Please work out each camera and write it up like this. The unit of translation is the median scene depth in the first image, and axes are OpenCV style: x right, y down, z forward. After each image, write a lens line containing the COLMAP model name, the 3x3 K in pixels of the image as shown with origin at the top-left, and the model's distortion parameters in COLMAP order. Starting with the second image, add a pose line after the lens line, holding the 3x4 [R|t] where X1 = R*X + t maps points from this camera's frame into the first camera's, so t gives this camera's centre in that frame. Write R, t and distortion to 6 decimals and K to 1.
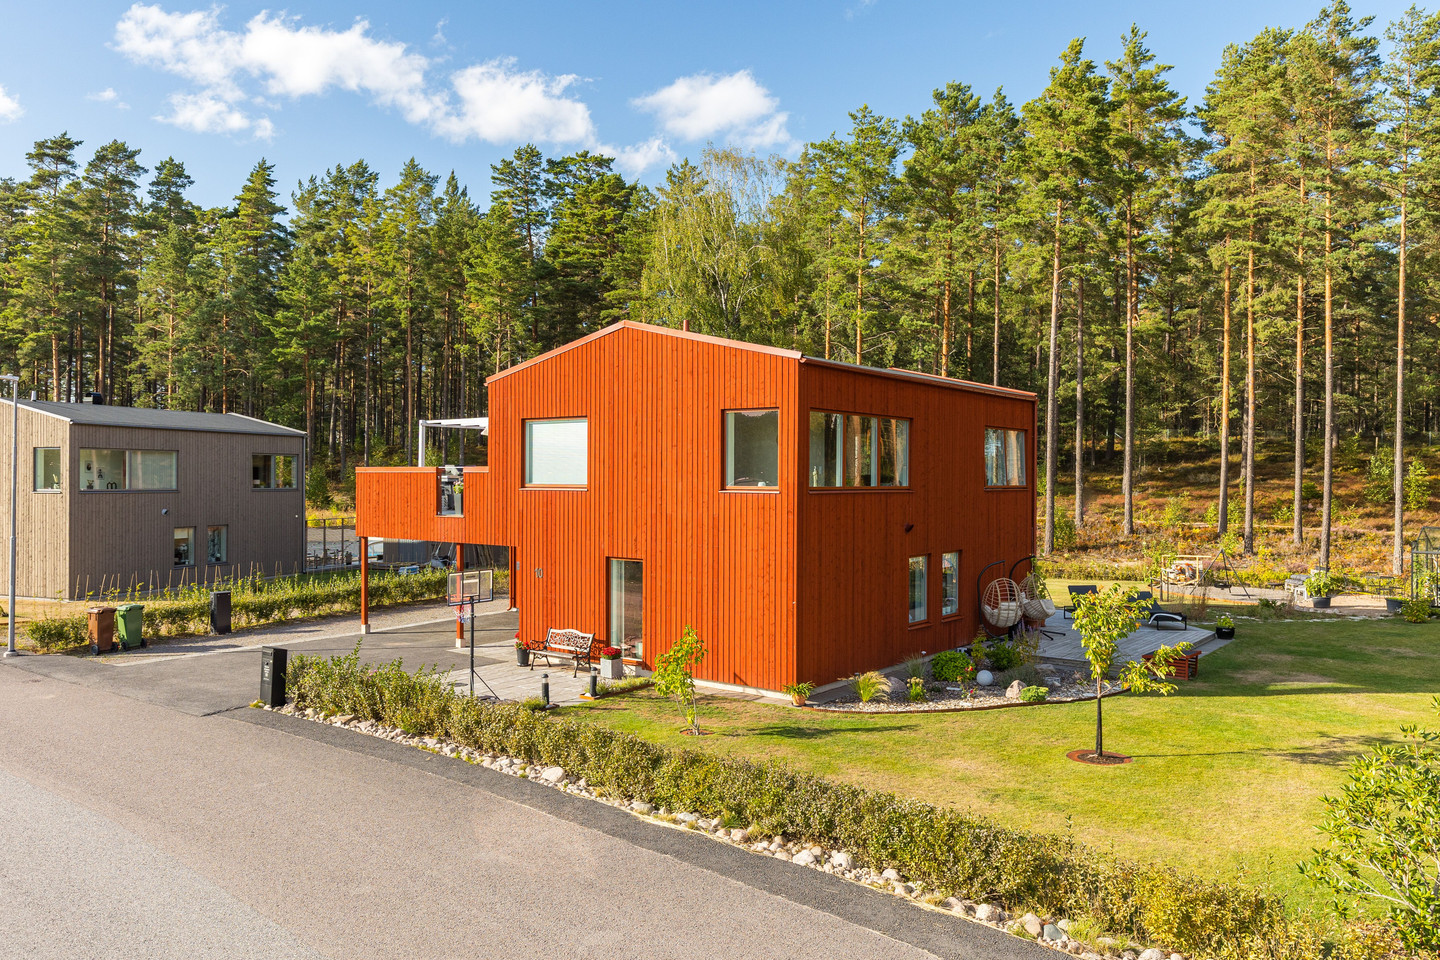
lens RADIAL K [[890.6, 0, 720.0], [0, 890.6, 480.0], [0, 0, 1]] dist [-0.034168, 0.000309]
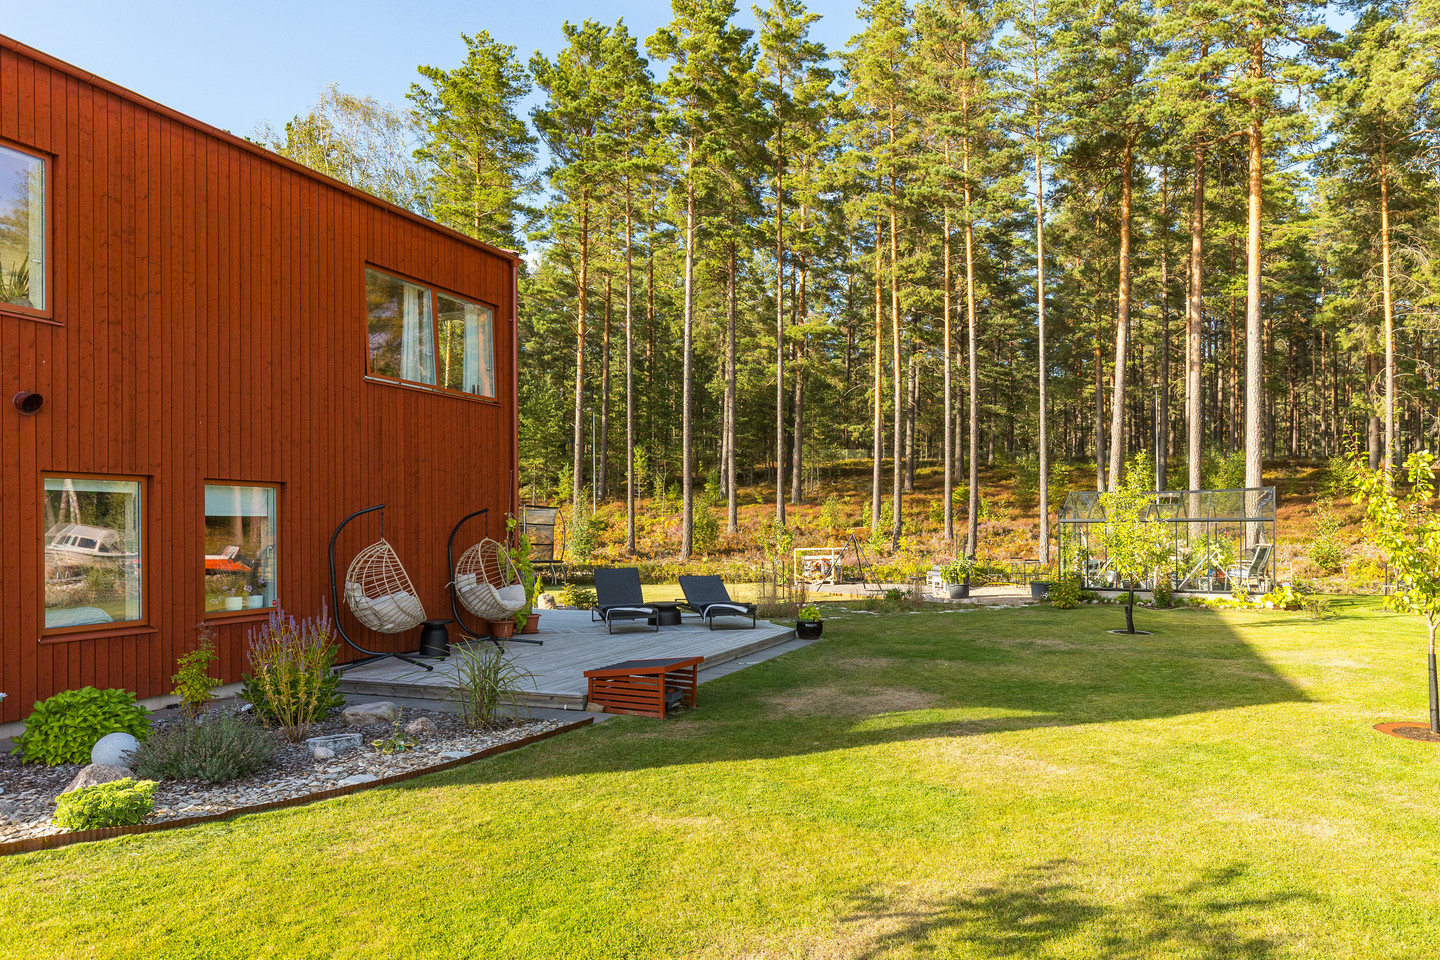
lens RADIAL K [[854.5, 0, 720.0], [0, 854.5, 480.0], [0, 0, 1]] dist [-0.007145, 0.046653]
pose [[0.956140, 0.002048, 0.292904, 0.198466], [0.011410, 0.998956, -0.044231, 0.055131], [-0.292689, 0.045633, 0.955118, 0.251296]]
